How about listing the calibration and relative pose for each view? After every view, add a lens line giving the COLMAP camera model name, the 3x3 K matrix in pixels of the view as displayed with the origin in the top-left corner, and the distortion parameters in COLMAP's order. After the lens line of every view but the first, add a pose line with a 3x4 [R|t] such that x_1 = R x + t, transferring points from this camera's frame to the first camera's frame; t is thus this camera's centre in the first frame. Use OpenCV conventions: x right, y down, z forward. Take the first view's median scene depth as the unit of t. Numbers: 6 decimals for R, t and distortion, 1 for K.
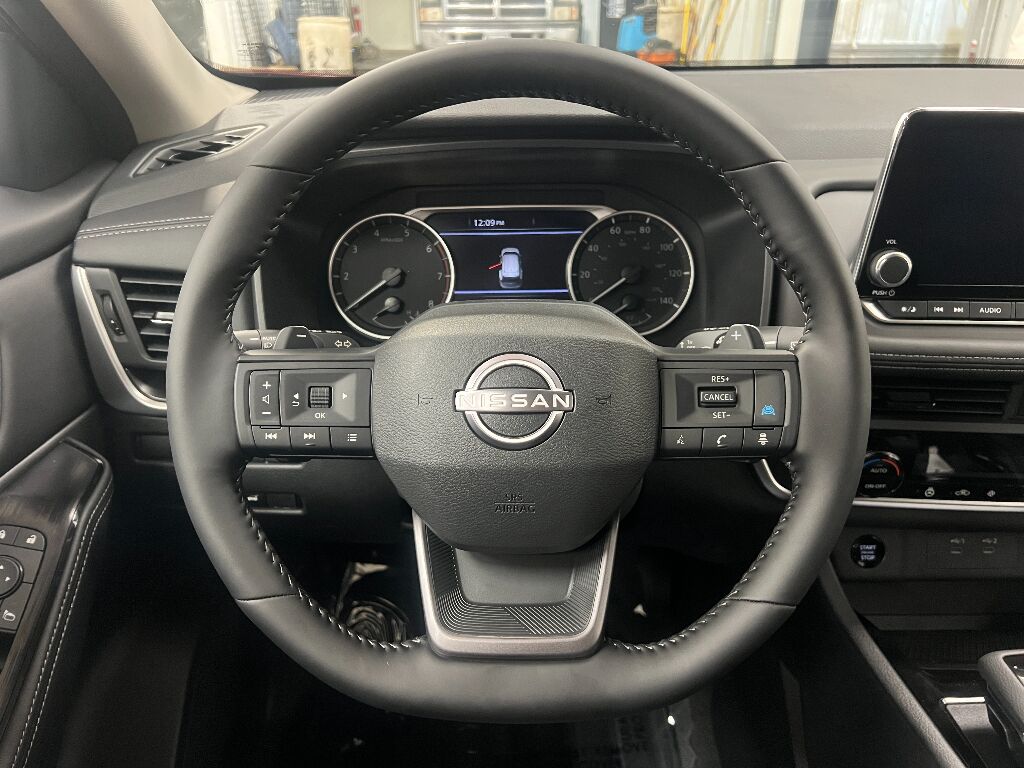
lens RADIAL K [[784.7, 0, 511.7], [0, 784.7, 395.8], [0, 0, 1]] dist [0.071376, -0.105331]
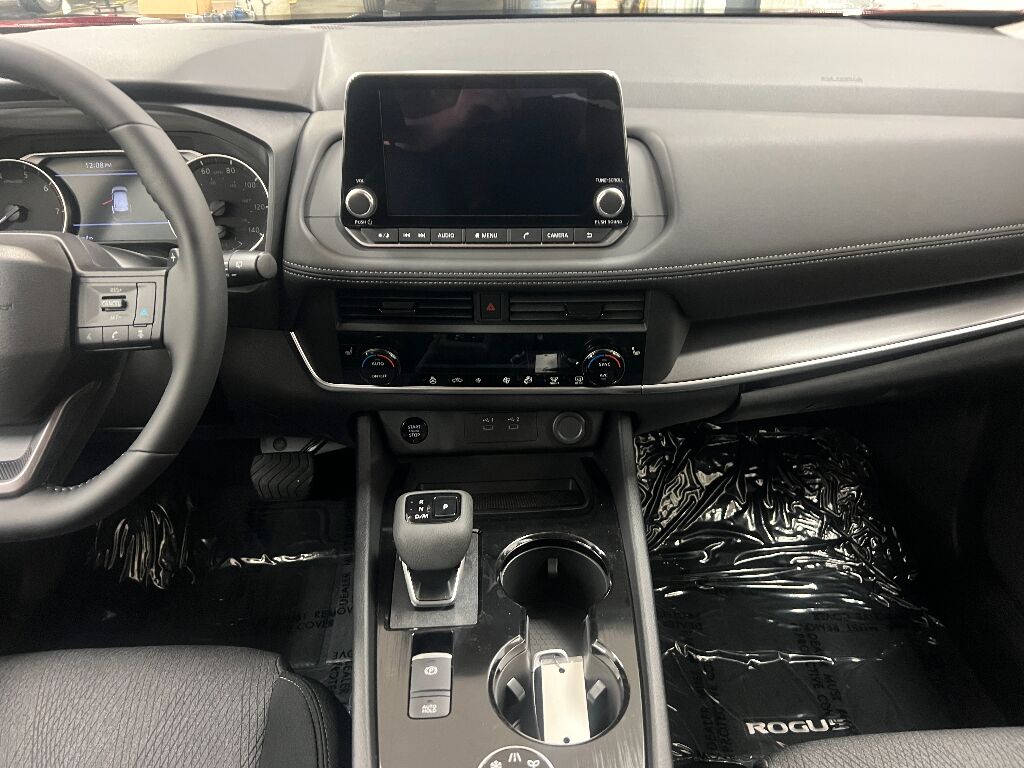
lens RADIAL K [[779.4, 0, 521.9], [0, 779.4, 387.2], [0, 0, 1]] dist [0.039380, -0.047683]
pose [[0.999104, -0.023391, 0.035271, 0.671788], [0.020524, 0.996618, 0.079571, 0.037962], [-0.037013, -0.078776, 0.996205, -0.272522]]
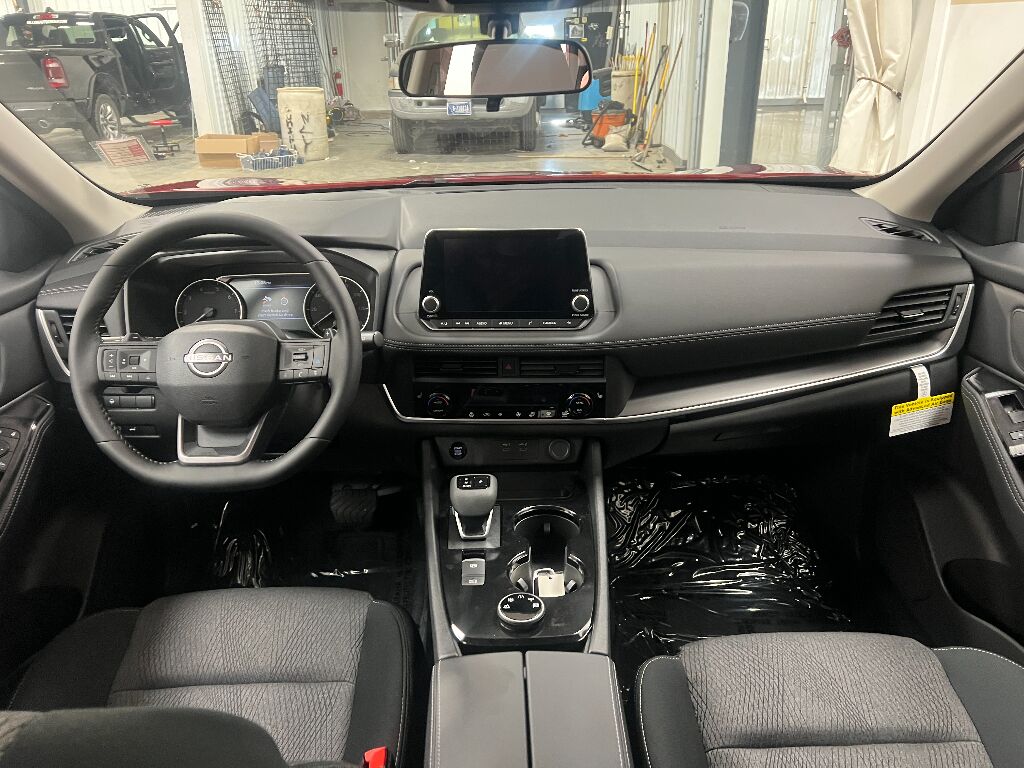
lens RADIAL K [[775.0, 0, 514.1], [0, 775.0, 401.9], [0, 0, 1]] dist [0.075506, -0.101839]
pose [[0.999799, -0.018262, 0.008251, 0.665028], [0.018621, 0.998782, -0.045686, 0.193437], [-0.007406, 0.045831, 0.998922, -1.032001]]
